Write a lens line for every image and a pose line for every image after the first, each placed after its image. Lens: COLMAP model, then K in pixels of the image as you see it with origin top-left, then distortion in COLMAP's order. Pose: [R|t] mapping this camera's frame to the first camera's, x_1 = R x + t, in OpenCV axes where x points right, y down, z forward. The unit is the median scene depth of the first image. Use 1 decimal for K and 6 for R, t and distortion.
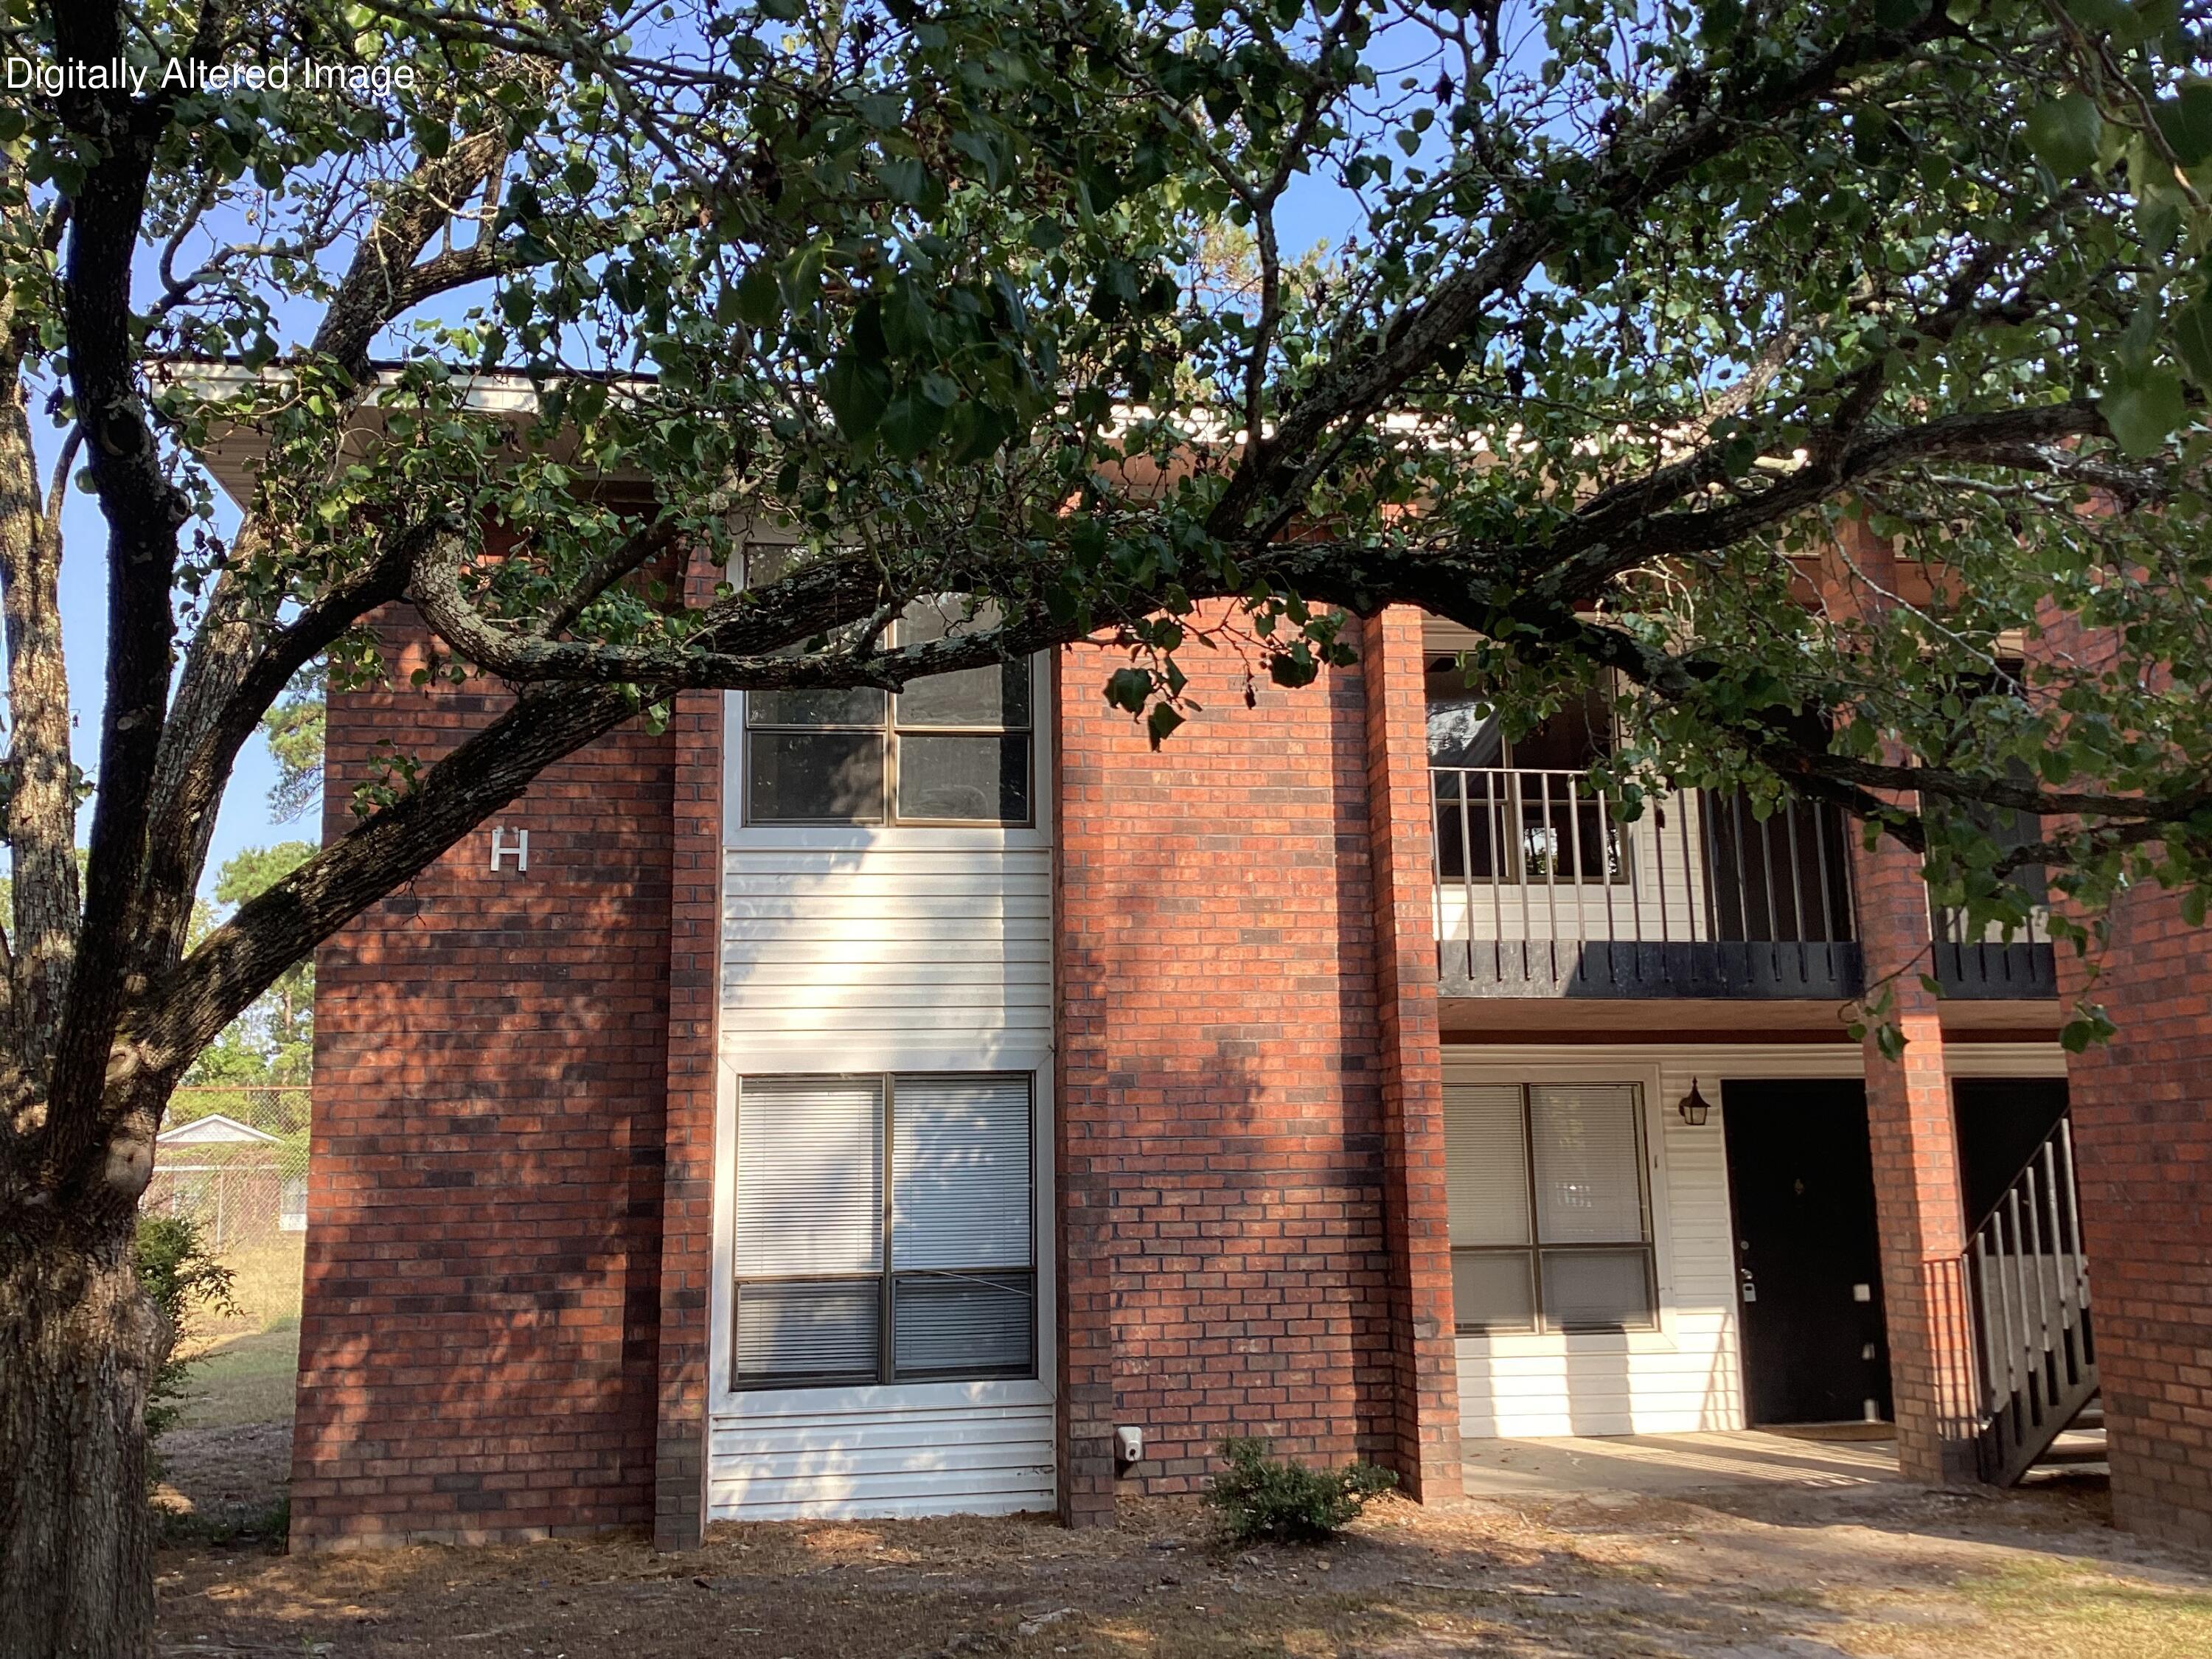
lens RADIAL K [[2017.8, 0, 1096.3], [0, 2017.8, 829.3], [0, 0, 1]] dist [0.000048, 0.000000]
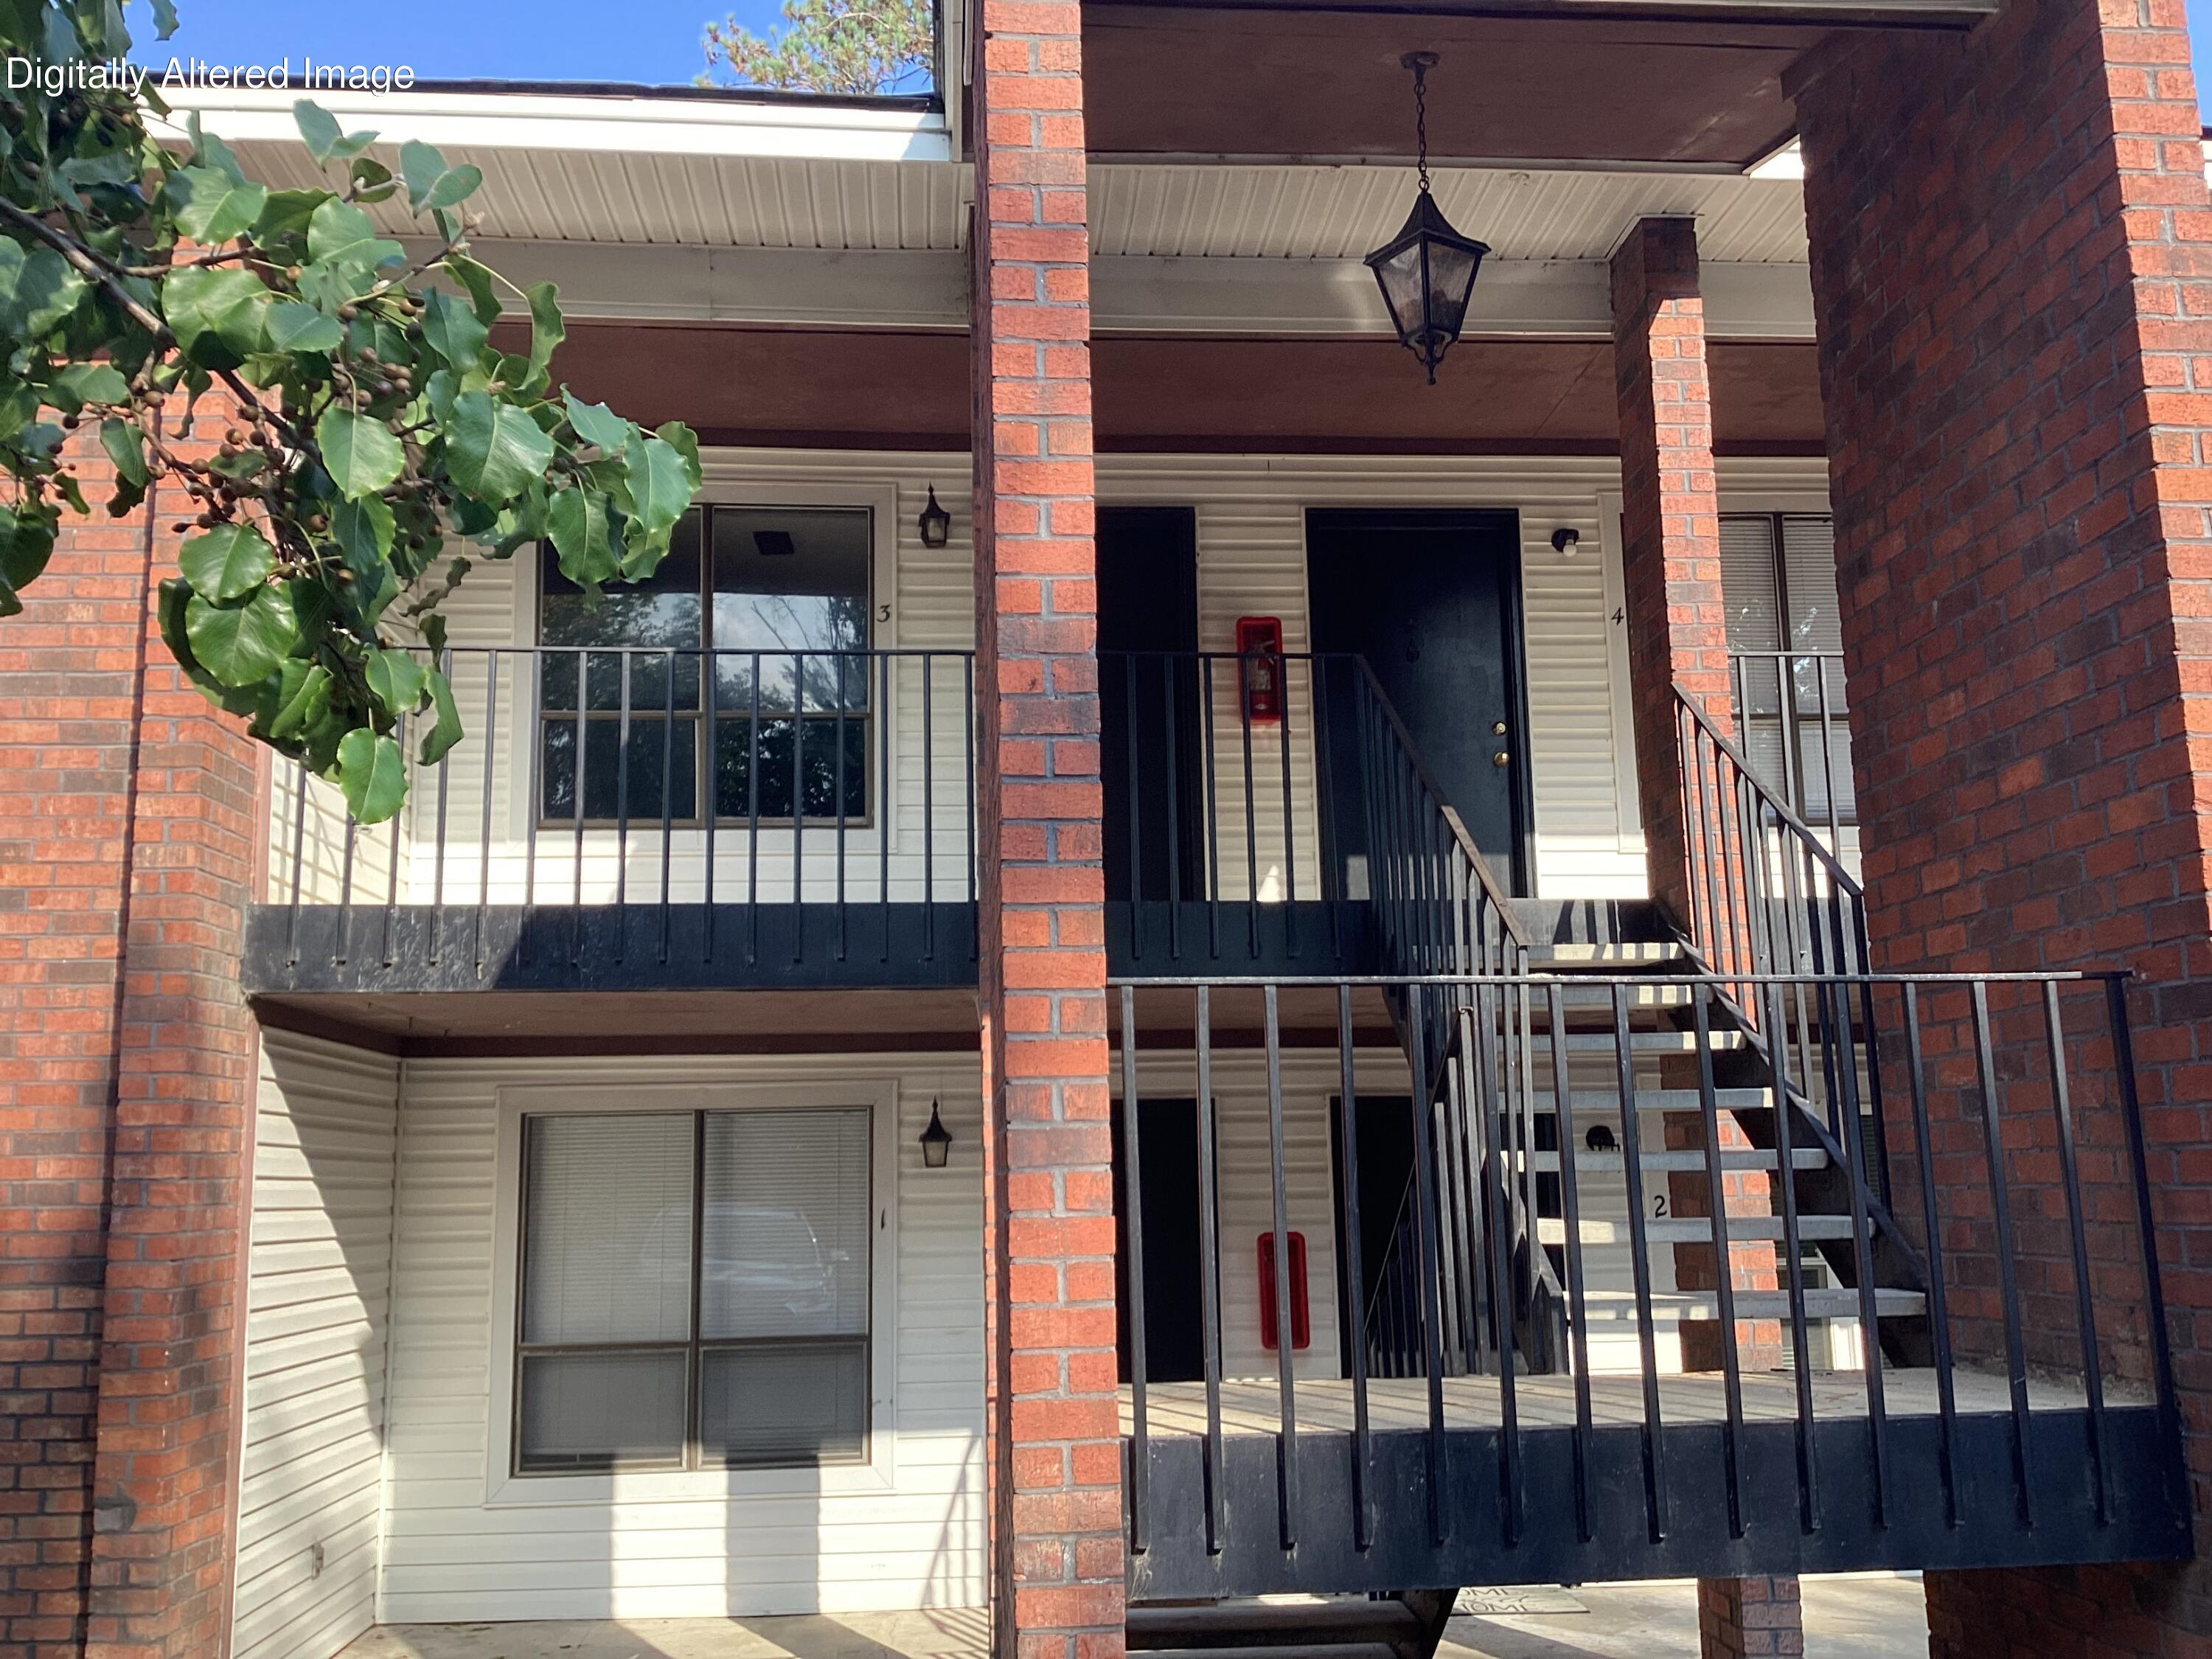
lens RADIAL K [[2017.8, 0, 1115.3], [0, 2017.8, 825.8], [0, 0, 1]] dist [0.000048, 0.000000]
pose [[0.997108, -0.021756, -0.072821, 0.420945], [0.021873, 0.999760, 0.000801, 0.029437], [0.072786, -0.002391, 0.997345, 0.311229]]
